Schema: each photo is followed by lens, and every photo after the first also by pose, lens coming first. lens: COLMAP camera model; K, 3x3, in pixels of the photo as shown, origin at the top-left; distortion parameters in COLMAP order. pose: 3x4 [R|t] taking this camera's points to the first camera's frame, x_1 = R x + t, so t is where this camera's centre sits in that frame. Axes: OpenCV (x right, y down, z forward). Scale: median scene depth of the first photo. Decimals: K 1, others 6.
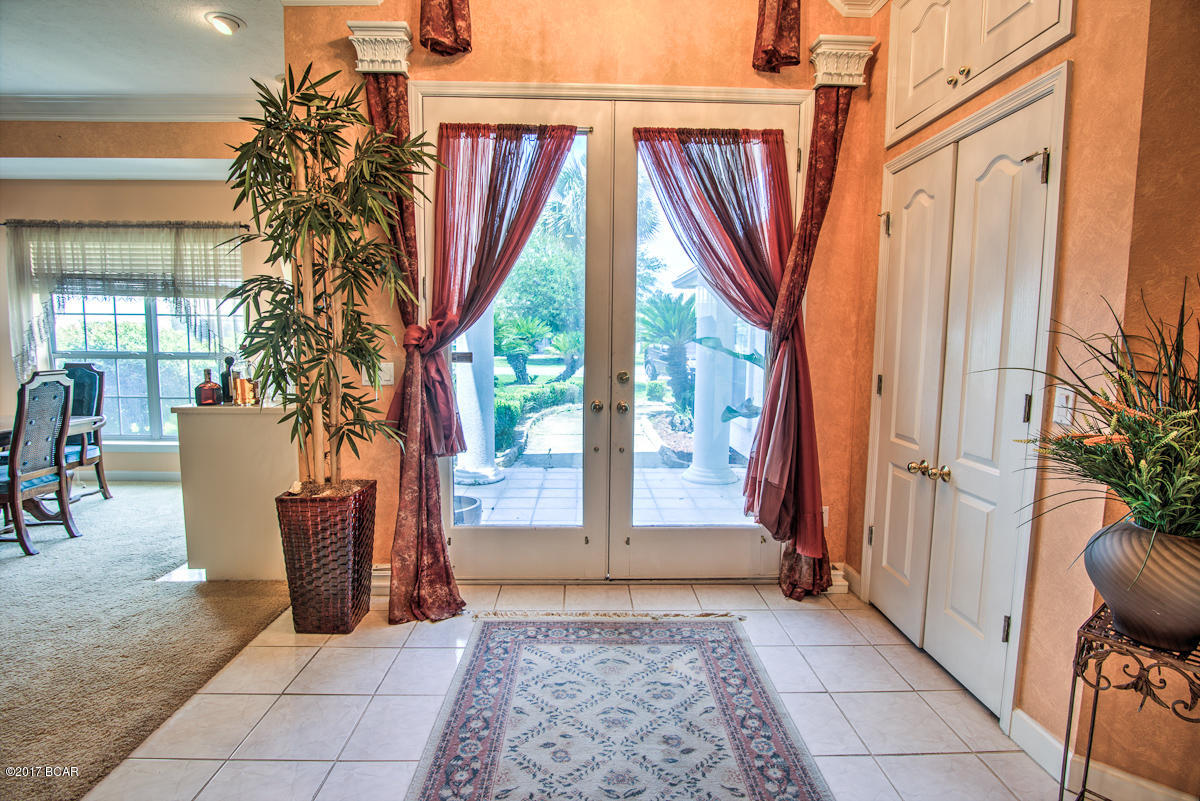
lens RADIAL K [[592.7, 0, 599.6], [0, 592.7, 401.5], [0, 0, 1]] dist [-0.020867, 0.002083]
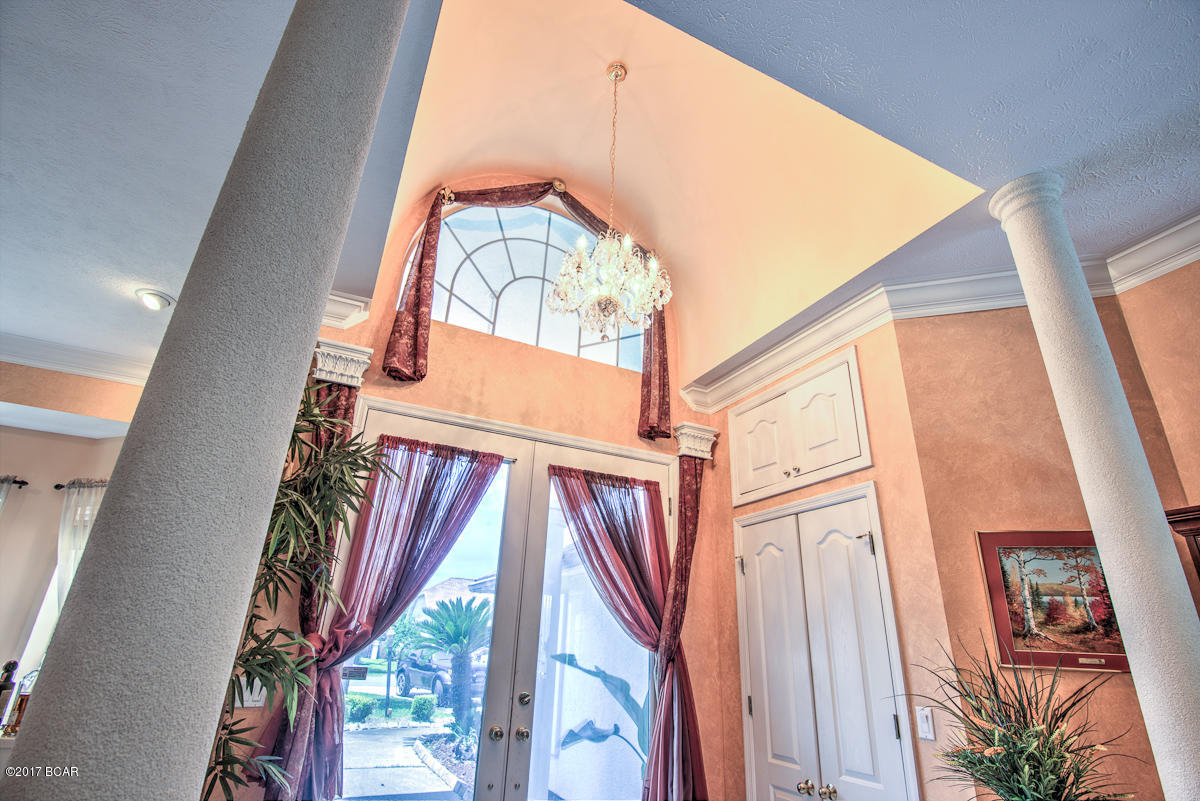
lens RADIAL K [[592.7, 0, 600.5], [0, 592.7, 398.1], [0, 0, 1]] dist [-0.020867, 0.002083]
pose [[0.910822, 0.186727, 0.368152, -0.315714], [0.012657, 0.878791, -0.477039, -0.011198], [-0.412605, 0.439157, 0.798059, -0.052974]]
